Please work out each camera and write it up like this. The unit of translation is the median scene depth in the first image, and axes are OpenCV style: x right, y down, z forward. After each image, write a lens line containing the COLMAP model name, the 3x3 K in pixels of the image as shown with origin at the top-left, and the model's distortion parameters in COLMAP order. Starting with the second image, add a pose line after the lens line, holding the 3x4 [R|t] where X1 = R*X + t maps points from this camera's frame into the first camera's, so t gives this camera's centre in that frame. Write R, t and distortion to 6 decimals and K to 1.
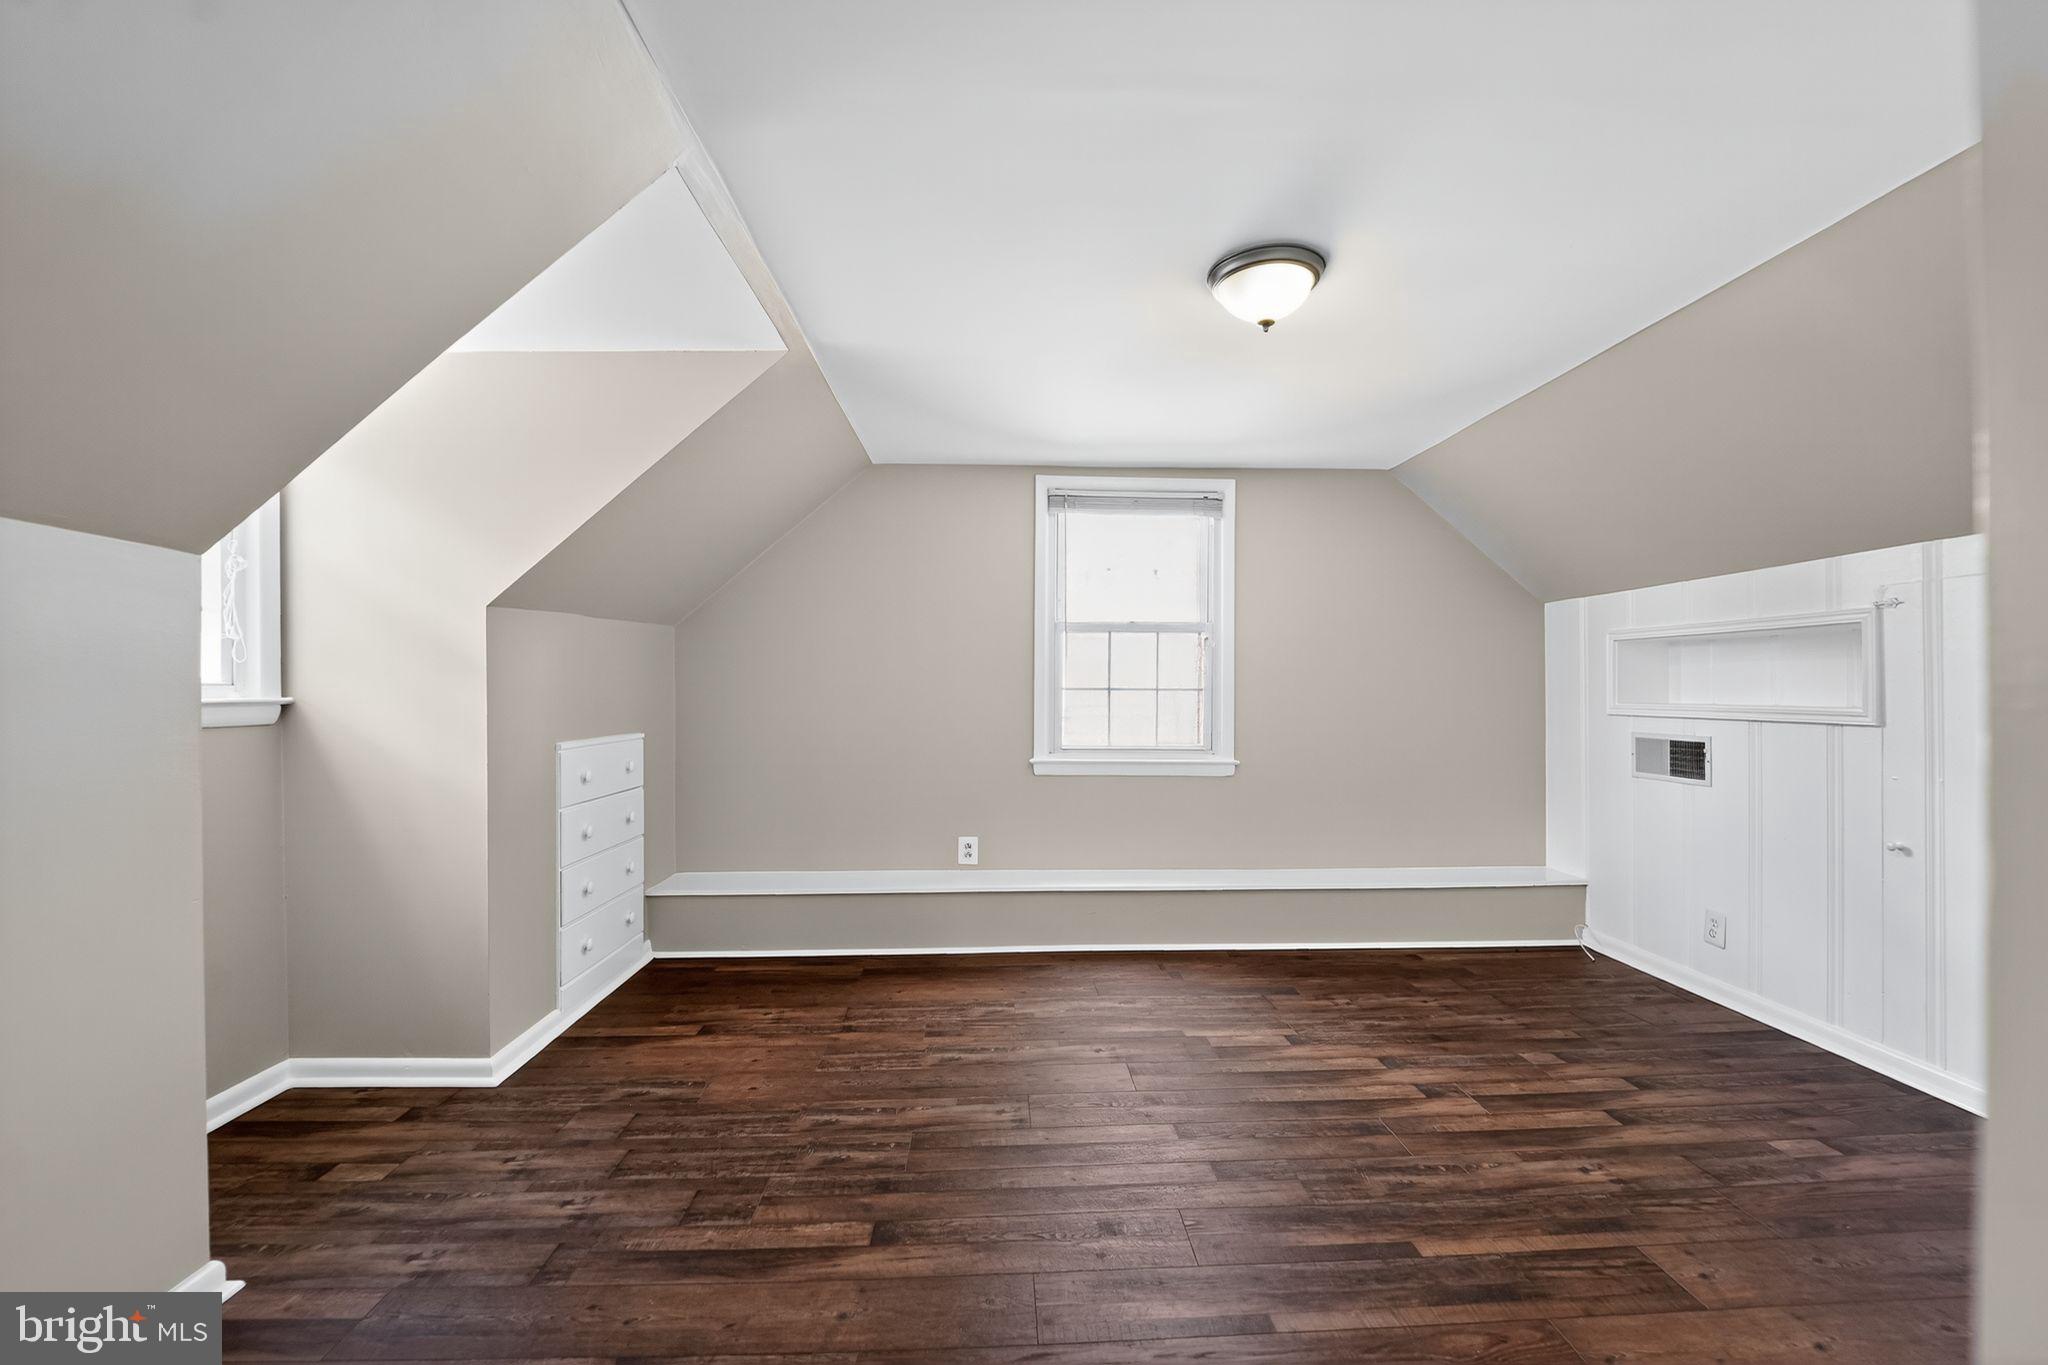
lens RADIAL K [[833.0, 0, 1027.8], [0, 833.0, 693.3], [0, 0, 1]] dist [-0.025188, -0.000553]
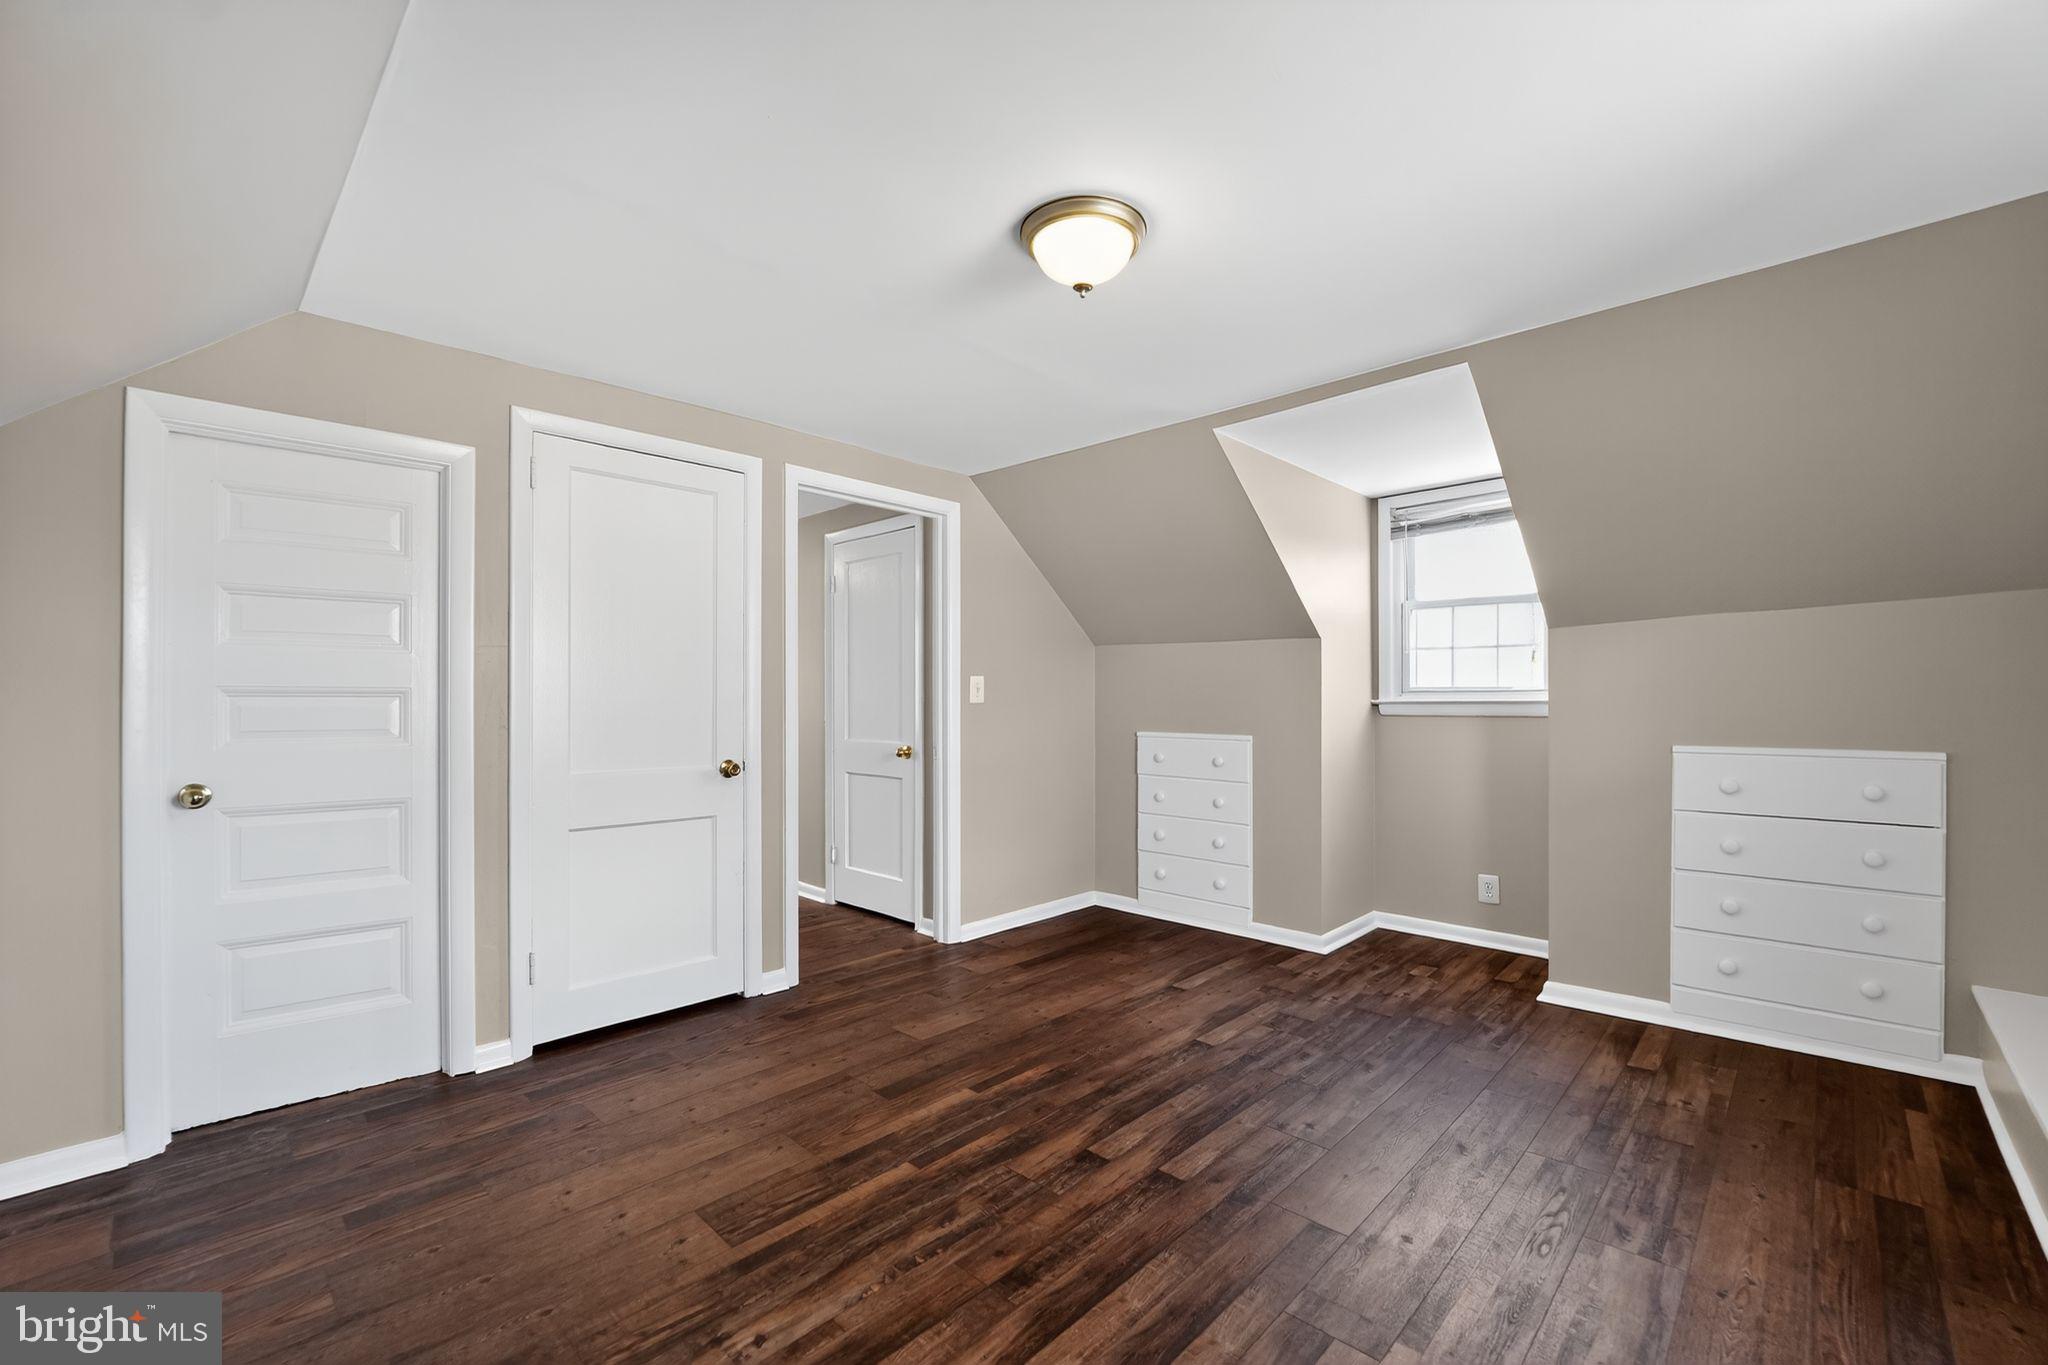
lens RADIAL K [[833.0, 0, 1021.9], [0, 833.0, 689.0], [0, 0, 1]] dist [-0.025188, -0.000553]
pose [[-0.728571, -0.003263, -0.684962, 1.044617], [0.000980, 0.999983, -0.005806, -0.004474], [0.684969, -0.004901, -0.728555, 1.750866]]
